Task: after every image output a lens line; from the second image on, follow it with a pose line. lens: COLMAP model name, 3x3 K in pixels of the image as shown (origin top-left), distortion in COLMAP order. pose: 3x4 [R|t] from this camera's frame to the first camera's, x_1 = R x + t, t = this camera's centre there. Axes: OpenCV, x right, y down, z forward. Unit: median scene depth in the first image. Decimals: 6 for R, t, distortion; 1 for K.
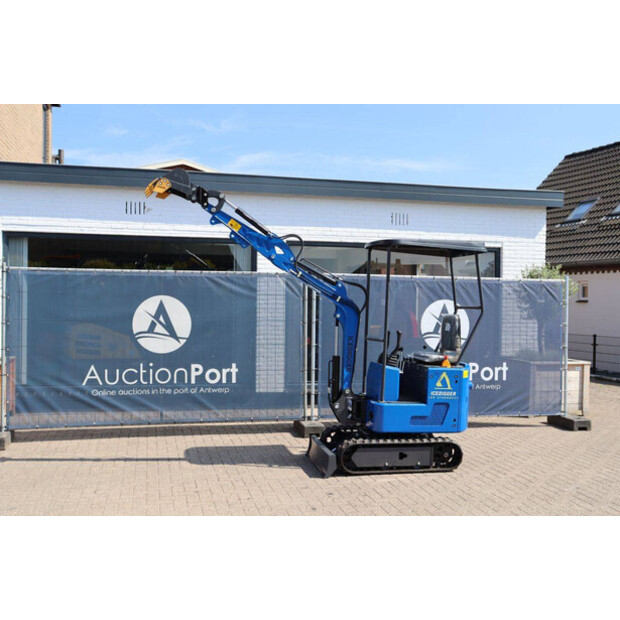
lens RADIAL K [[712.4, 0, 310.0], [0, 712.4, 310.0], [0, 0, 1]] dist [0.002377, -0.035468]
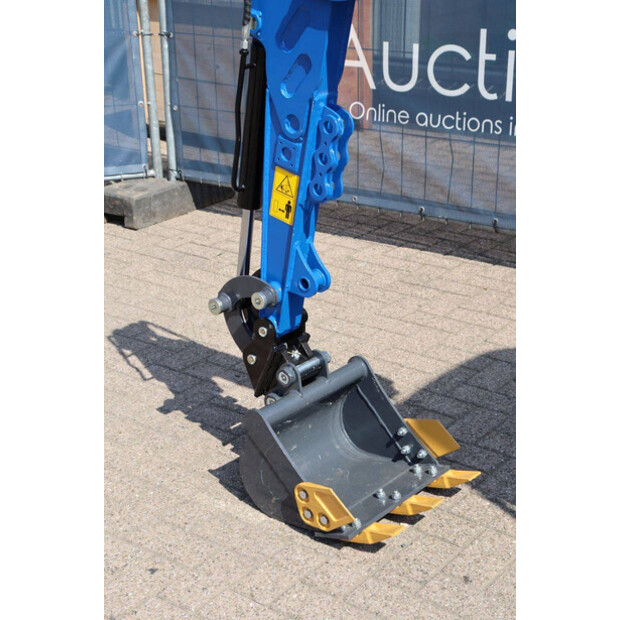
lens RADIAL K [[1067.2, 0, 310.0], [0, 1067.2, 310.0], [0, 0, 1]] dist [0.260846, 0.078785]
pose [[0.642011, 0.258695, -0.721734, 0.080747], [0.008525, 0.938889, 0.344114, 0.027651], [0.766648, -0.227077, 0.600572, 0.648169]]
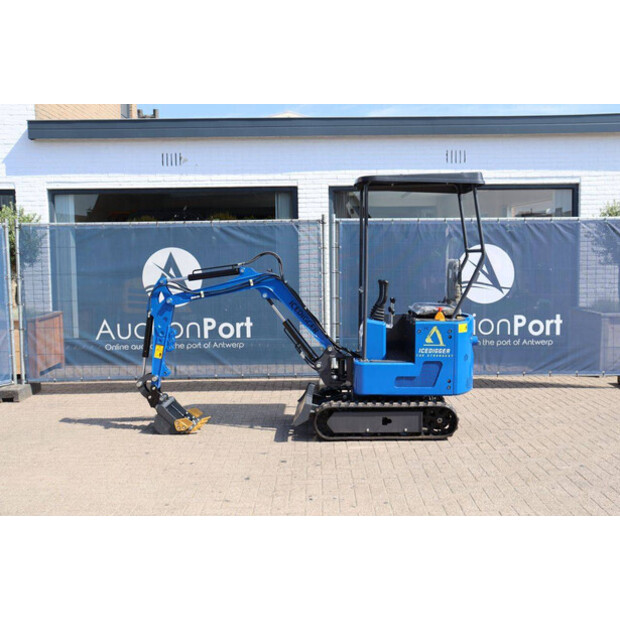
lens RADIAL K [[697.8, 0, 310.7], [0, 697.8, 304.4], [0, 0, 1]] dist [-0.012164, 0.040673]
pose [[0.974253, -0.008512, -0.225297, 0.193652], [0.021825, 0.998155, 0.056666, 0.007208], [0.224398, -0.060124, 0.972641, 0.117719]]
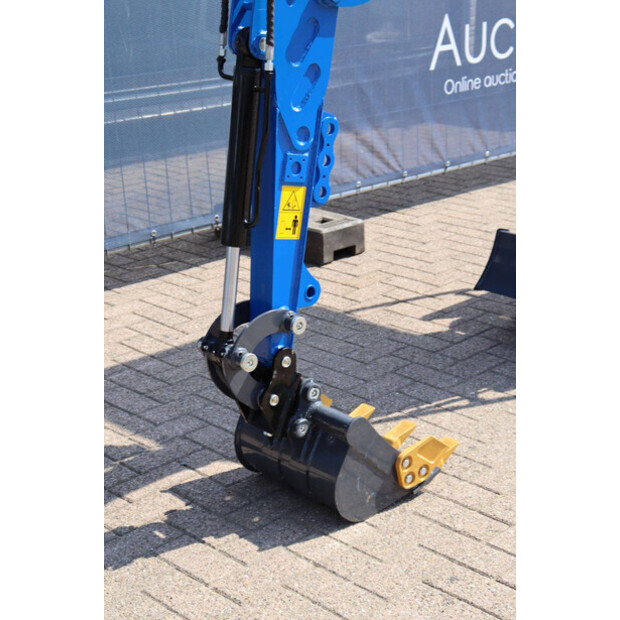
lens RADIAL K [[1067.2, 0, 310.0], [0, 1067.2, 310.0], [0, 0, 1]] dist [0.260846, 0.078785]
pose [[0.857213, -0.188346, 0.479282, -0.687782], [0.038406, 0.951505, 0.305227, 0.045236], [-0.513528, -0.243237, 0.822876, 0.500629]]
